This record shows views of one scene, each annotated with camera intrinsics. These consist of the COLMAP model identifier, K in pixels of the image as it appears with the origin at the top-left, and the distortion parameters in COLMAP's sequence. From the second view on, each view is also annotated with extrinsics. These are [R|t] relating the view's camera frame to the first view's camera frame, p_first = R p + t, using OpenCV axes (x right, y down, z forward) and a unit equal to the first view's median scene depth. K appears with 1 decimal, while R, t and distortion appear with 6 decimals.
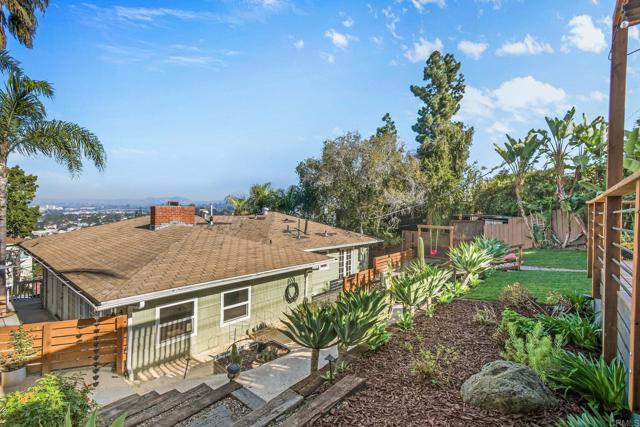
lens RADIAL K [[289.6, 0, 319.4], [0, 289.6, 213.0], [0, 0, 1]] dist [0.002113, -0.000031]
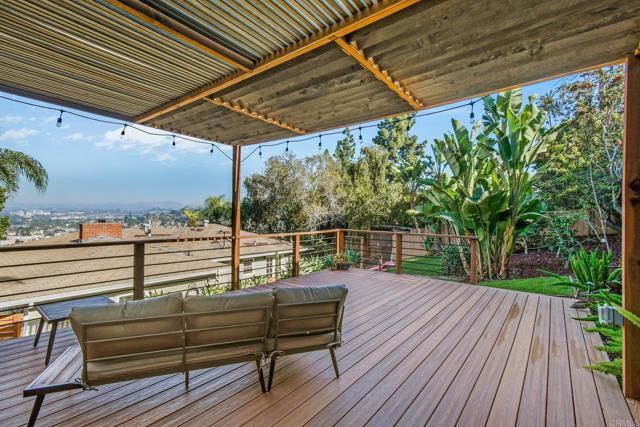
lens RADIAL K [[289.6, 0, 321.1], [0, 289.6, 216.1], [0, 0, 1]] dist [0.002113, -0.000031]
pose [[0.999646, -0.003826, 0.026334, 0.239937], [0.003914, 0.999987, -0.003270, -0.029702], [-0.026322, 0.003372, 0.999648, -0.131605]]
